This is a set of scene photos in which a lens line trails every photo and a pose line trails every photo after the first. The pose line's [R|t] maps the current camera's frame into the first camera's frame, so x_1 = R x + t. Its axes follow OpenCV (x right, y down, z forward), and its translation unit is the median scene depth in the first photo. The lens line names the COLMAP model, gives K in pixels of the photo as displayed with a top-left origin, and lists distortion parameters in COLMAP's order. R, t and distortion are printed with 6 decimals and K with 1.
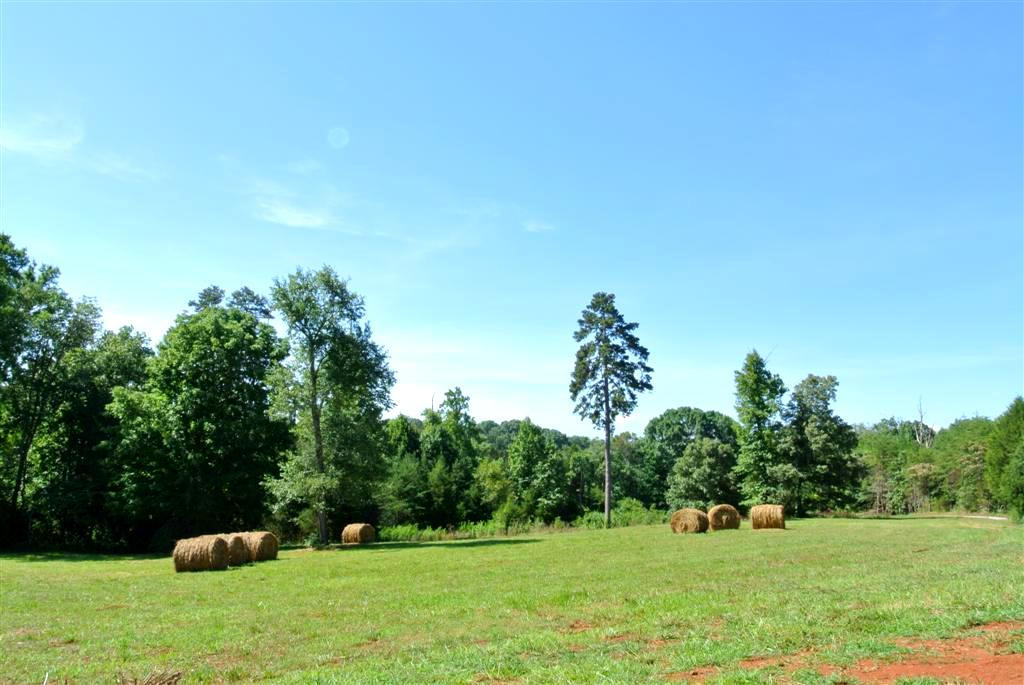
lens RADIAL K [[801.7, 0, 510.2], [0, 801.7, 349.1], [0, 0, 1]] dist [-0.086589, 0.033442]
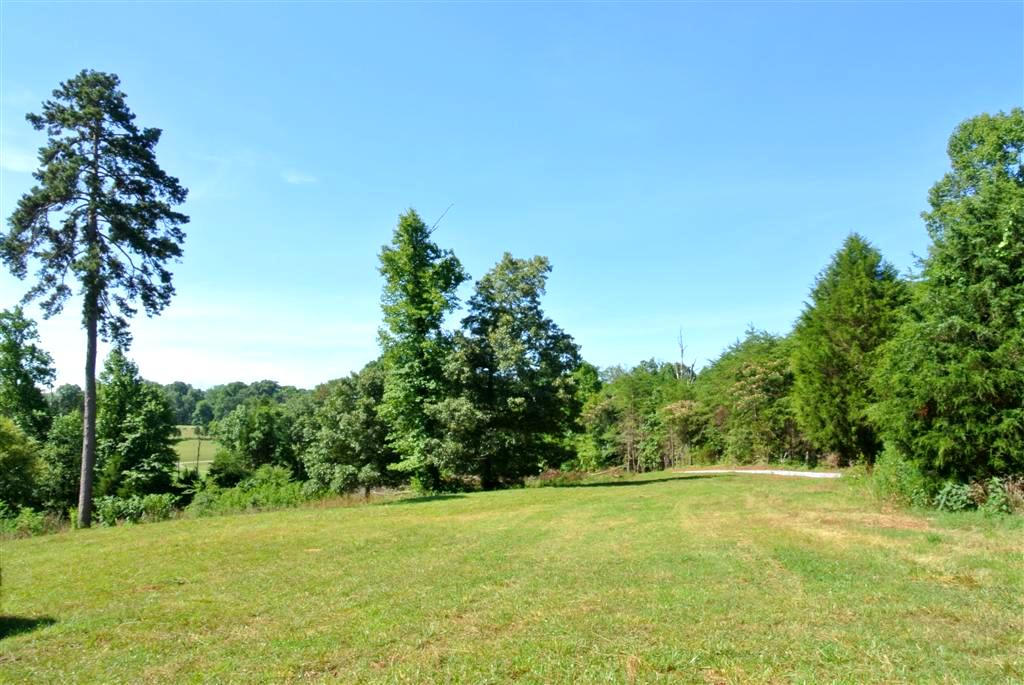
lens RADIAL K [[801.7, 0, 507.3], [0, 801.7, 342.5], [0, 0, 1]] dist [-0.086589, 0.033442]
pose [[0.965557, -0.013801, 0.259825, 0.210580], [0.004062, 0.999270, 0.037985, 0.075019], [-0.260160, -0.035621, 0.964908, 0.387152]]
